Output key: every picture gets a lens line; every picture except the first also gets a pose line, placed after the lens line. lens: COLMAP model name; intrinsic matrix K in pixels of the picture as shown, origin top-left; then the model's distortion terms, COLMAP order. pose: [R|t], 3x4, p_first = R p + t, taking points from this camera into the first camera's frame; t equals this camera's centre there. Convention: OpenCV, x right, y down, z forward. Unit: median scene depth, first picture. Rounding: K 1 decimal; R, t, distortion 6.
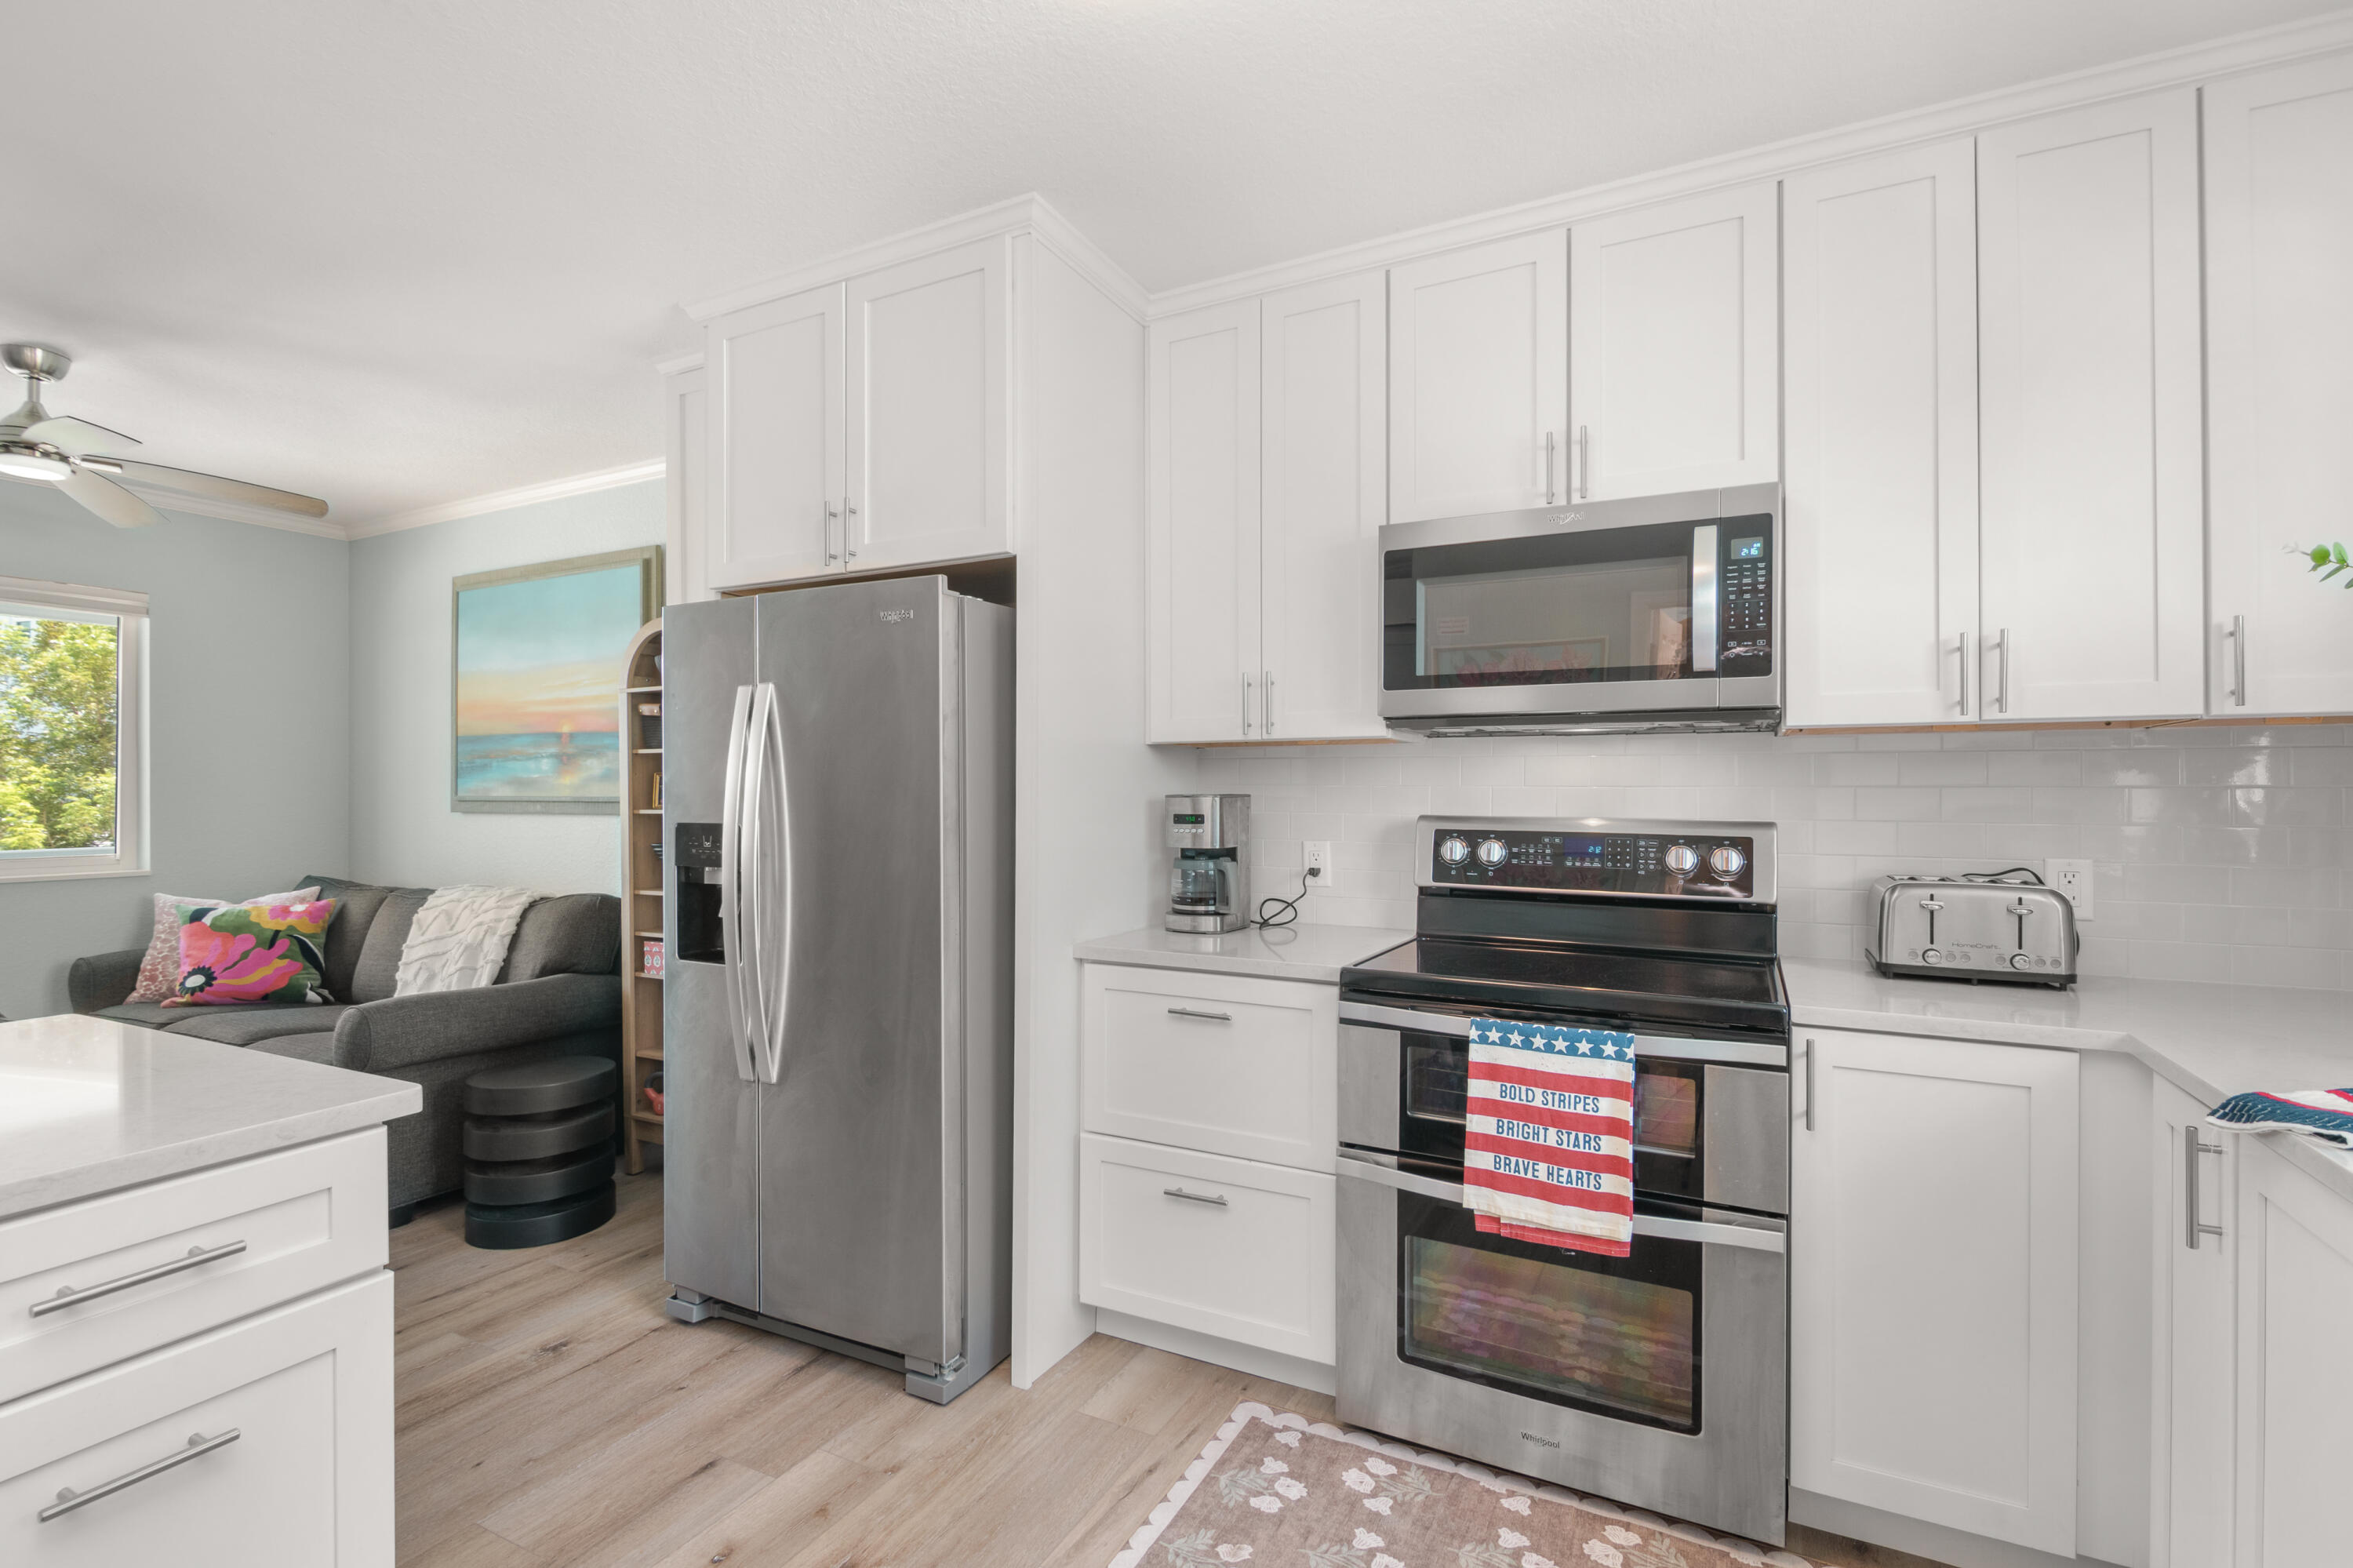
lens RADIAL K [[1094.1, 0, 1179.3], [0, 1094.1, 782.6], [0, 0, 1]] dist [-0.001270, -0.000983]
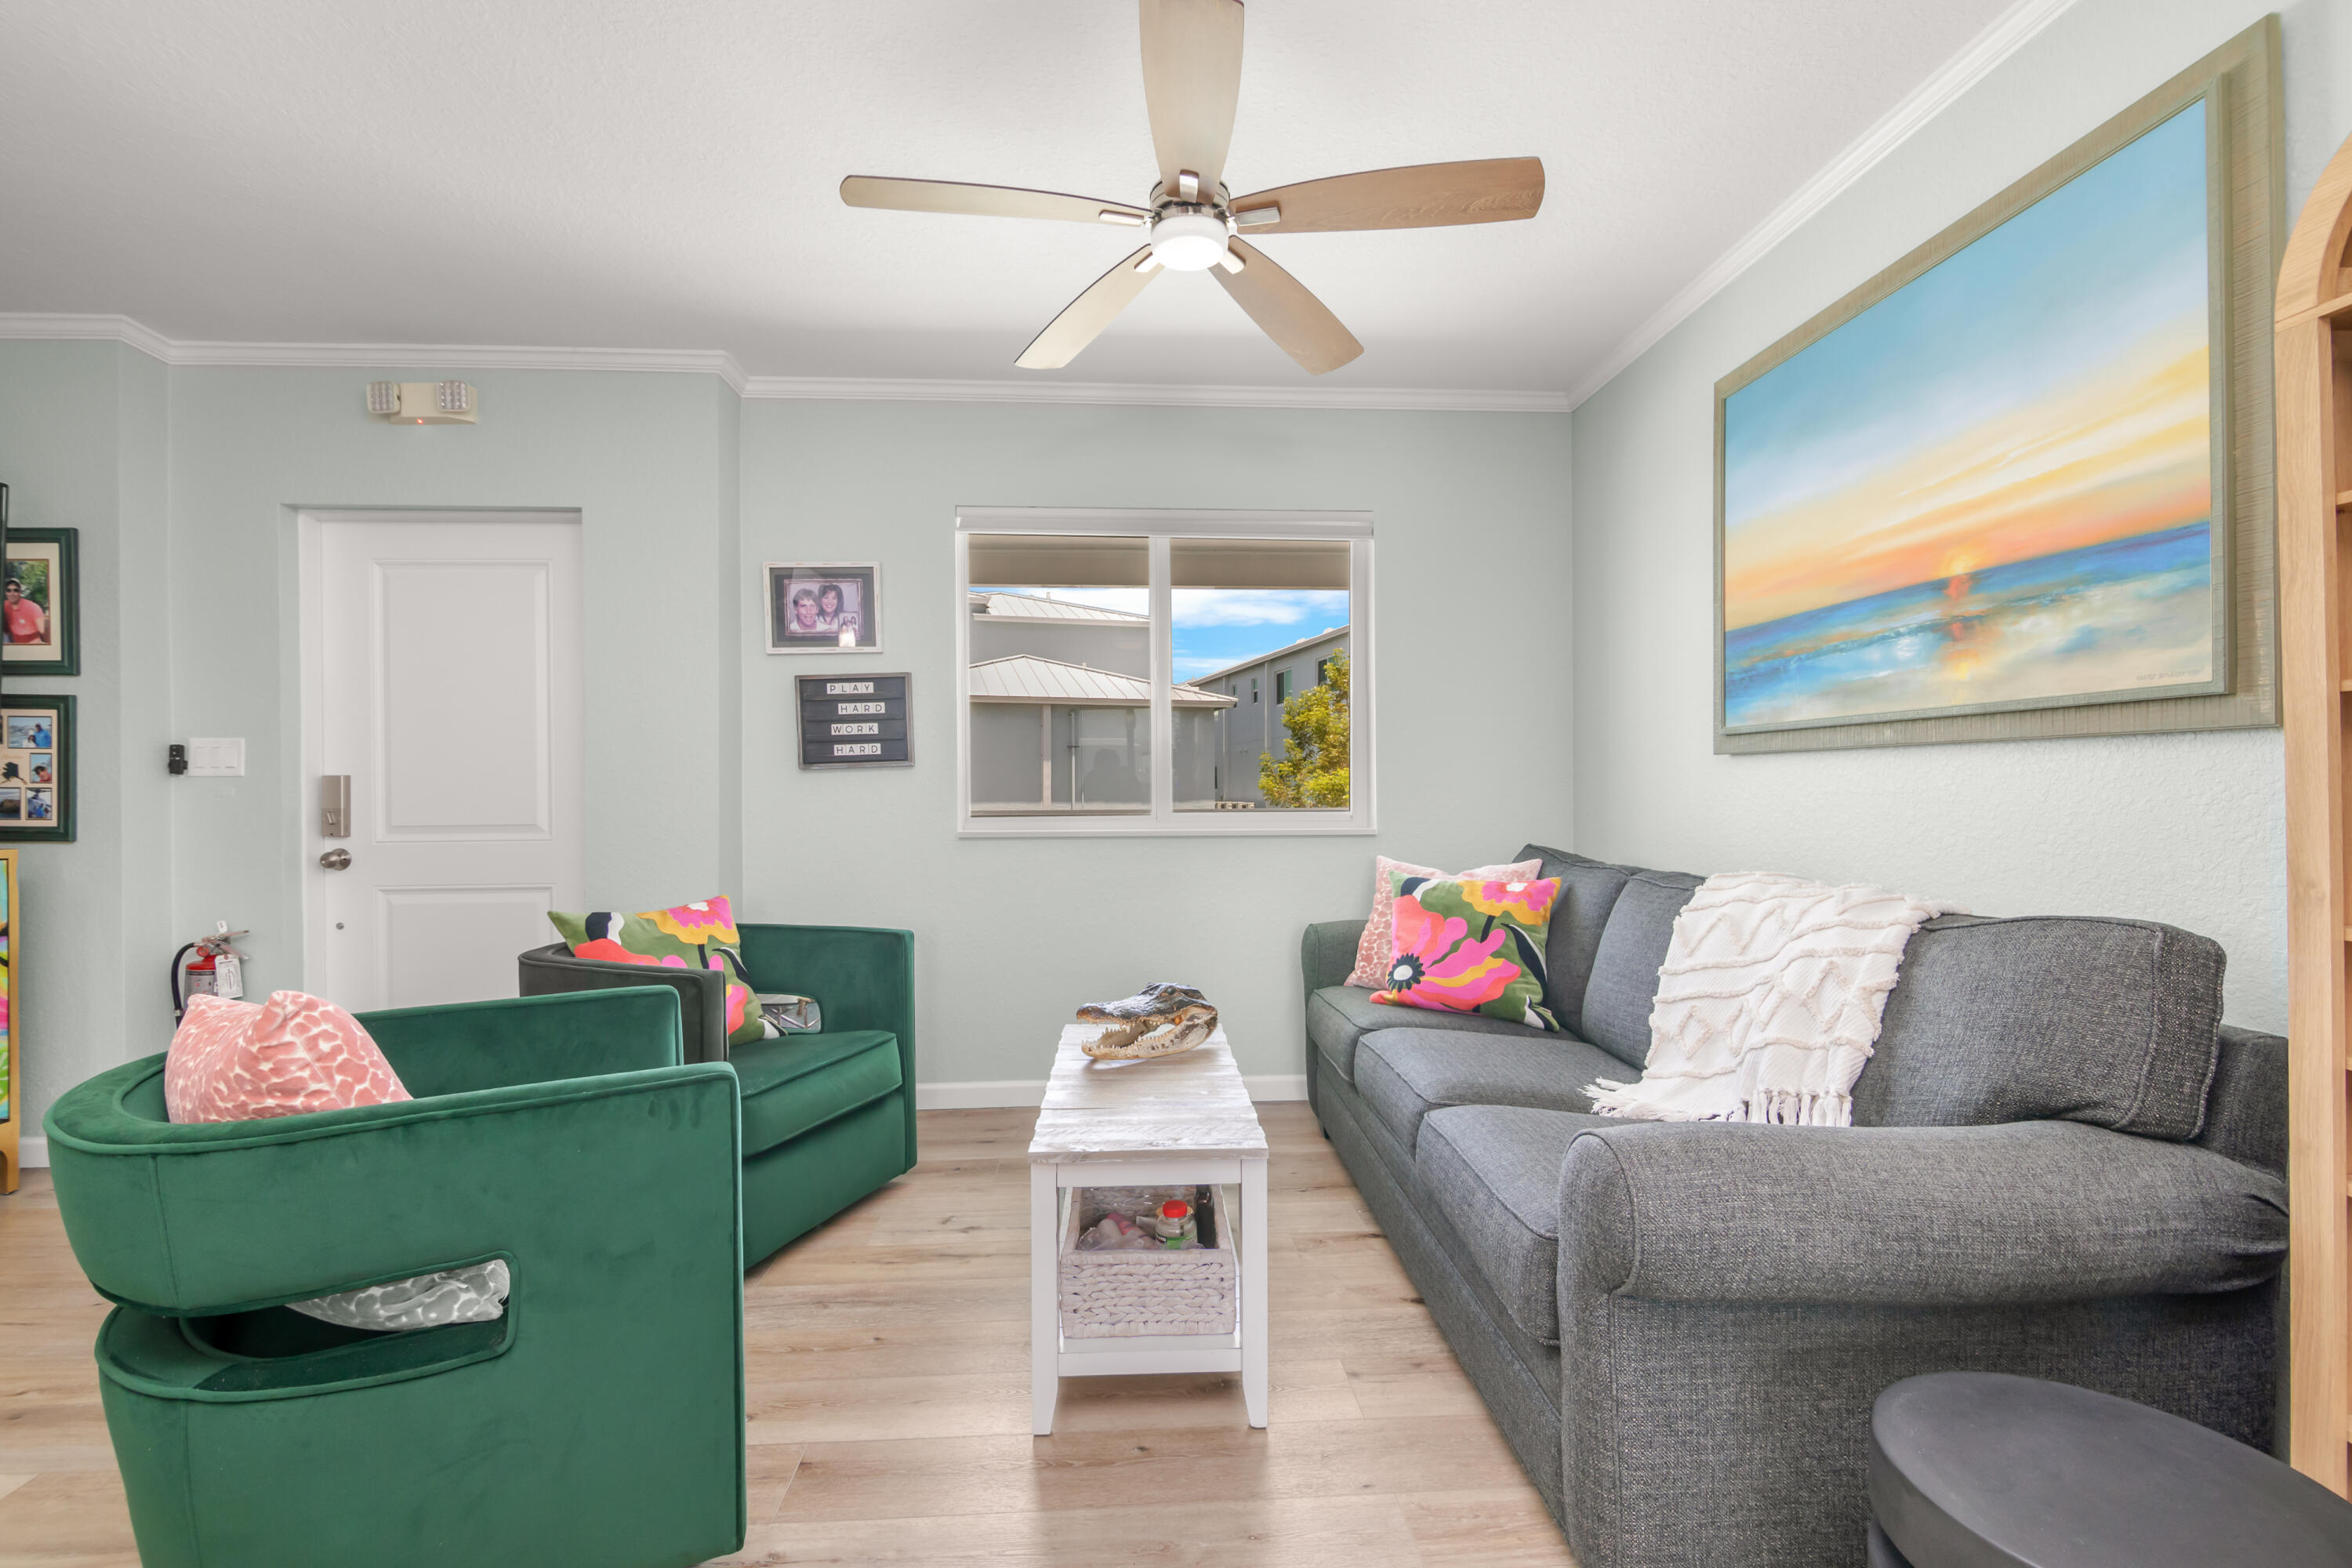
lens RADIAL K [[999.2, 0, 1164.0], [0, 999.2, 793.2], [0, 0, 1]] dist [0.010806, -0.008283]
pose [[0.510291, 0.003198, -0.859996, -0.371840], [0.009952, 0.999904, 0.009624, 0.045867], [0.859944, -0.013470, 0.510210, 0.483699]]
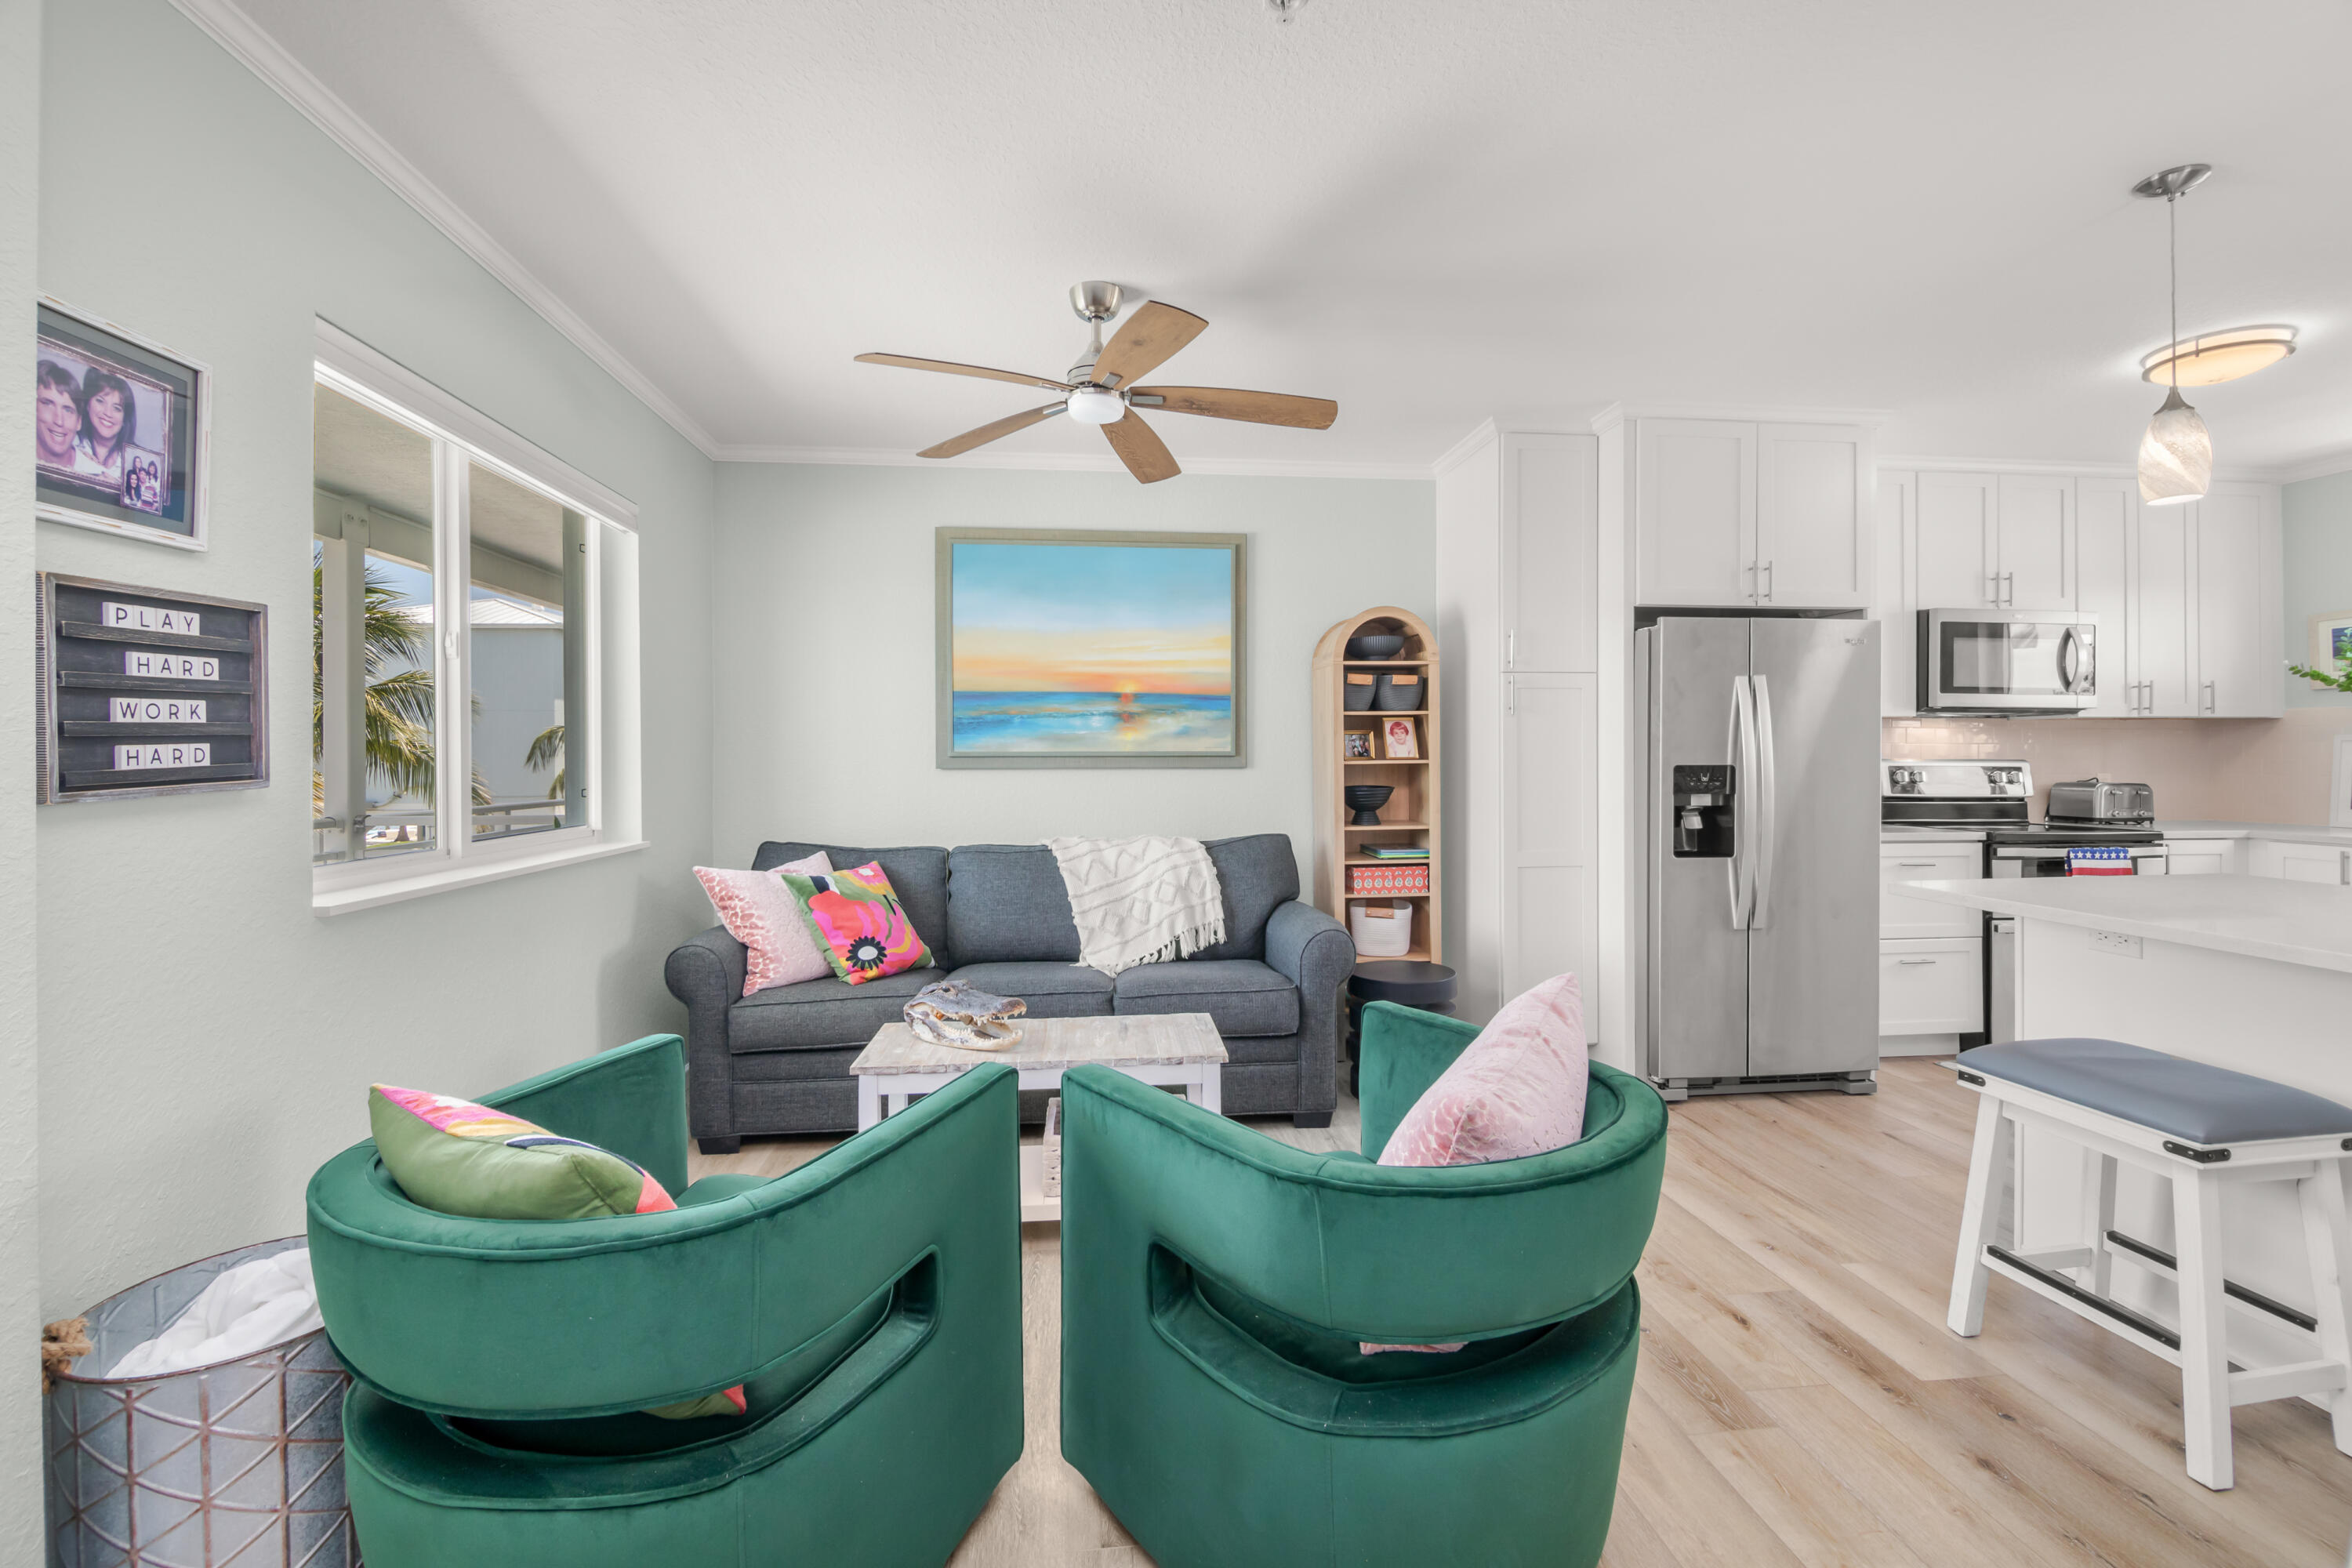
lens RADIAL K [[988.5, 0, 1173.6], [0, 988.5, 756.4], [0, 0, 1]] dist [0.010485, -0.007005]
pose [[0.833901, -0.001807, 0.551911, -1.109502], [-0.001673, 0.999982, 0.005802, 0.011987], [-0.551911, -0.005762, 0.833883, 0.163733]]
